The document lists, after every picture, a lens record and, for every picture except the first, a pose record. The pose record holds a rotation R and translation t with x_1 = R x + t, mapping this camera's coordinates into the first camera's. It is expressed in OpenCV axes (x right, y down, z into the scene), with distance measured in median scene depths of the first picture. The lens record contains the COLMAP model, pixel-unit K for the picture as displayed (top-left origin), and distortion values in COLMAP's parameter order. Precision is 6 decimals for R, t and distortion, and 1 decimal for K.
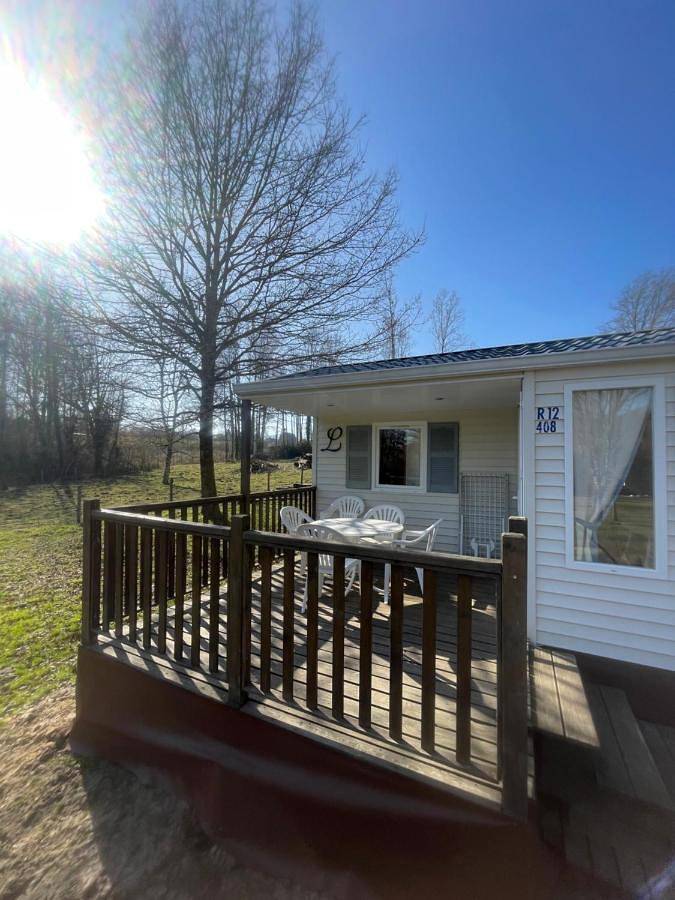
lens RADIAL K [[367.4, 0, 337.5], [0, 367.4, 450.0], [0, 0, 1]] dist [-0.007512, 0.003310]
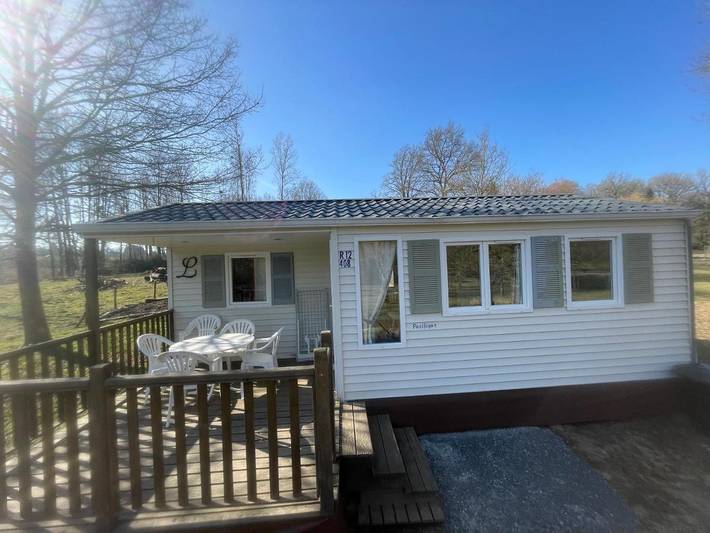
lens RADIAL K [[289.9, 0, 355.0], [0, 289.9, 266.5], [0, 0, 1]] dist [-0.007512, 0.003310]
pose [[0.870241, -0.044672, 0.490596, -0.004046], [0.033742, 0.998946, 0.031106, -0.083033], [-0.491469, -0.010516, 0.870832, -0.098720]]
